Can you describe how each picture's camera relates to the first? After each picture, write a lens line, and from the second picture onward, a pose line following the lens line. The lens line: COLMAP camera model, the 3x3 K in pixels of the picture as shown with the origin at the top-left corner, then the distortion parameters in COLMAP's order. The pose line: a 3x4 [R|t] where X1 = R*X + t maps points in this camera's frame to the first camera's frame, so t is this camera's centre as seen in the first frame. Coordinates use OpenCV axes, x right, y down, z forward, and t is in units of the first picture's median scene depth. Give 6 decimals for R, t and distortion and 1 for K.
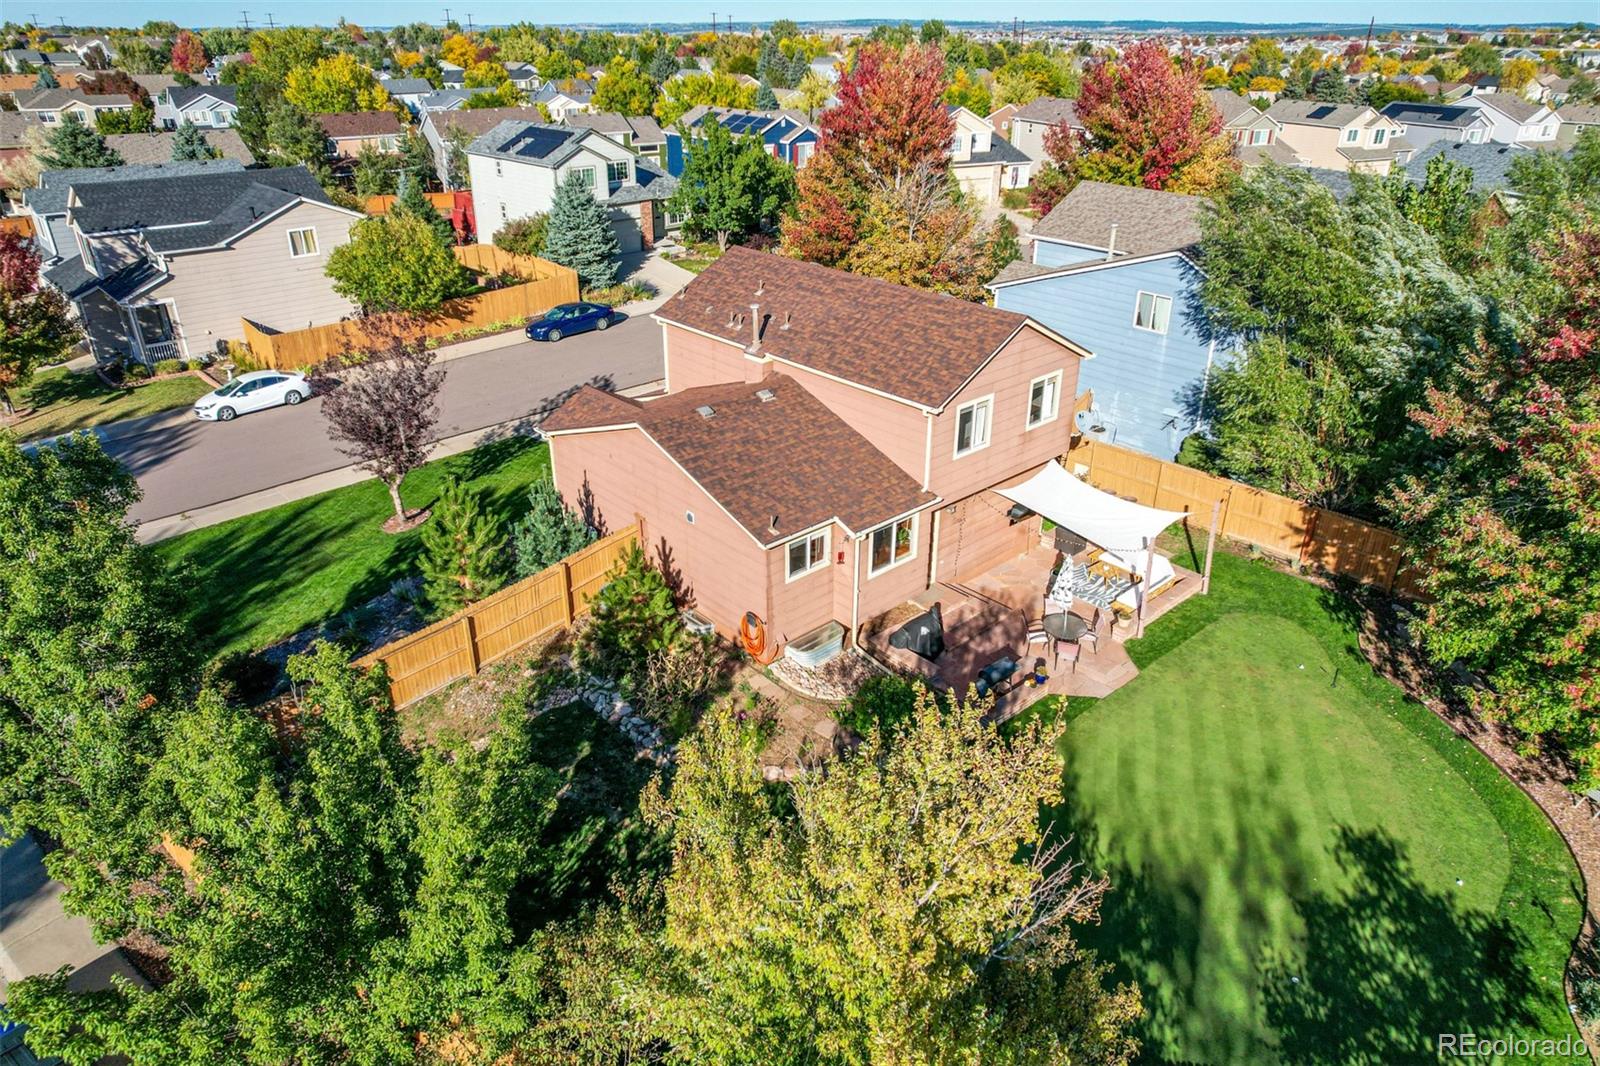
lens RADIAL K [[1048.5, 0, 800.0], [0, 1048.5, 533.0], [0, 0, 1]] dist [-0.030838, 0.004089]
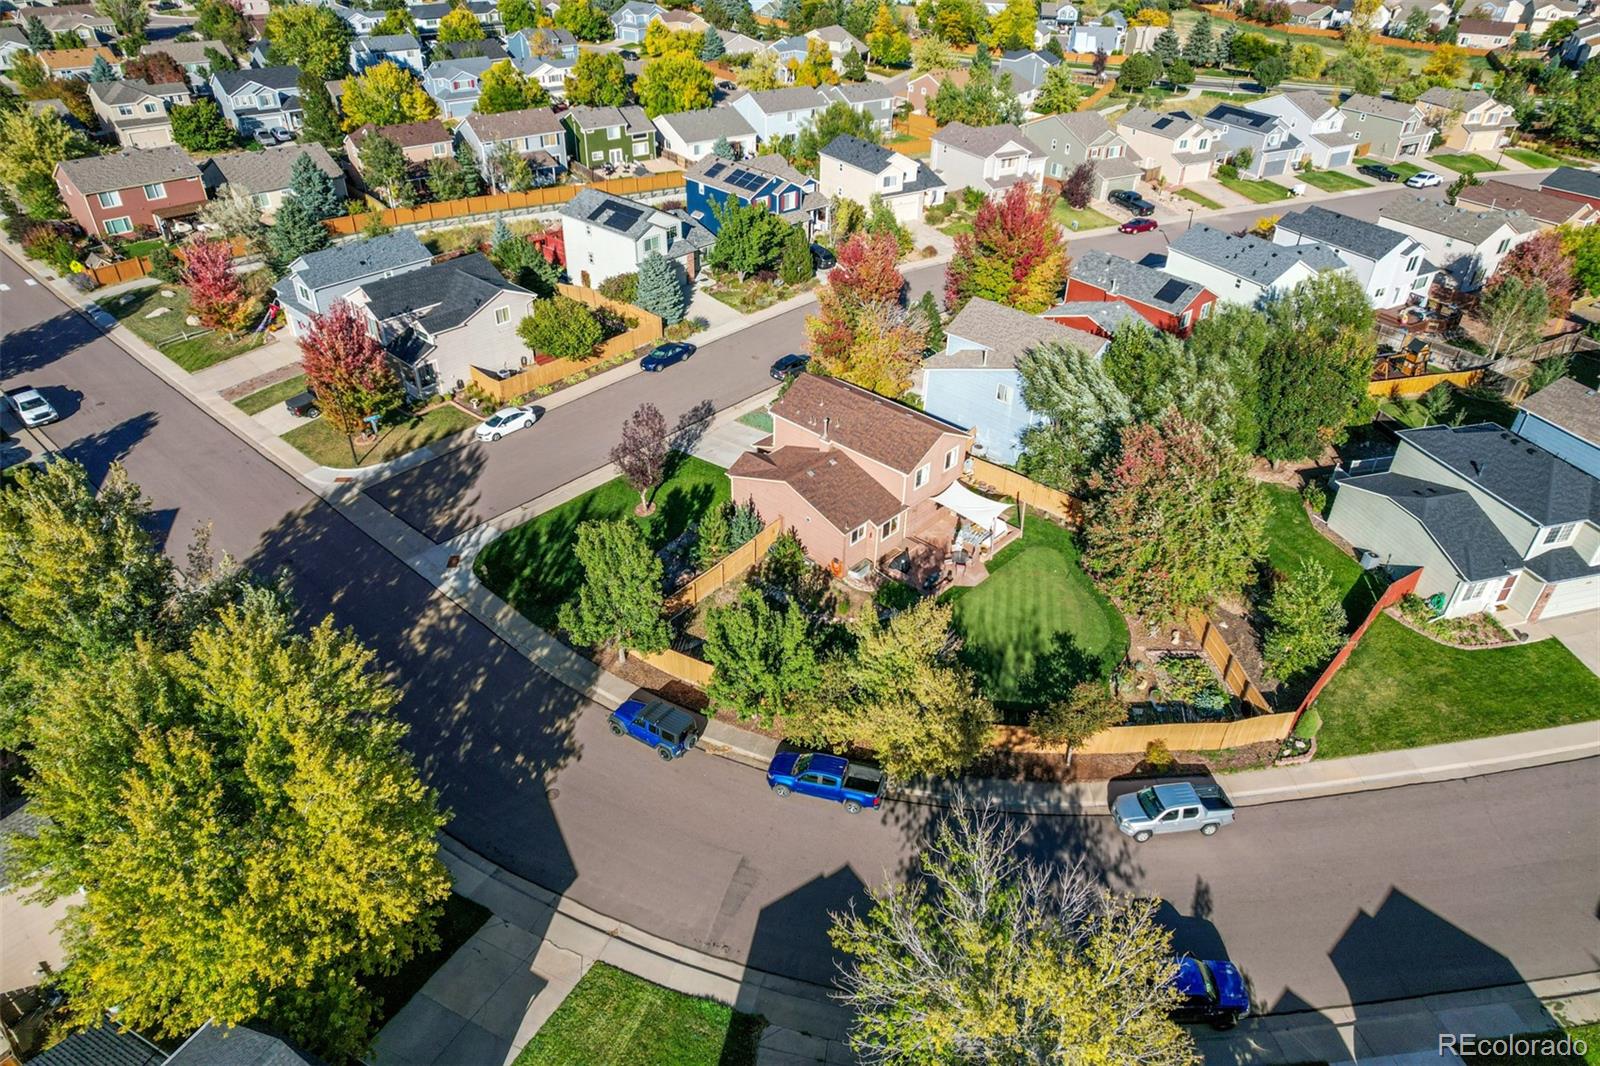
lens RADIAL K [[1048.5, 0, 800.0], [0, 1048.5, 533.0], [0, 0, 1]] dist [-0.030838, 0.004089]
pose [[0.996632, -0.033453, 0.074874, -0.255802], [0.023156, 0.990657, 0.134398, -0.259462], [-0.078670, -0.132212, 0.988095, -1.176470]]
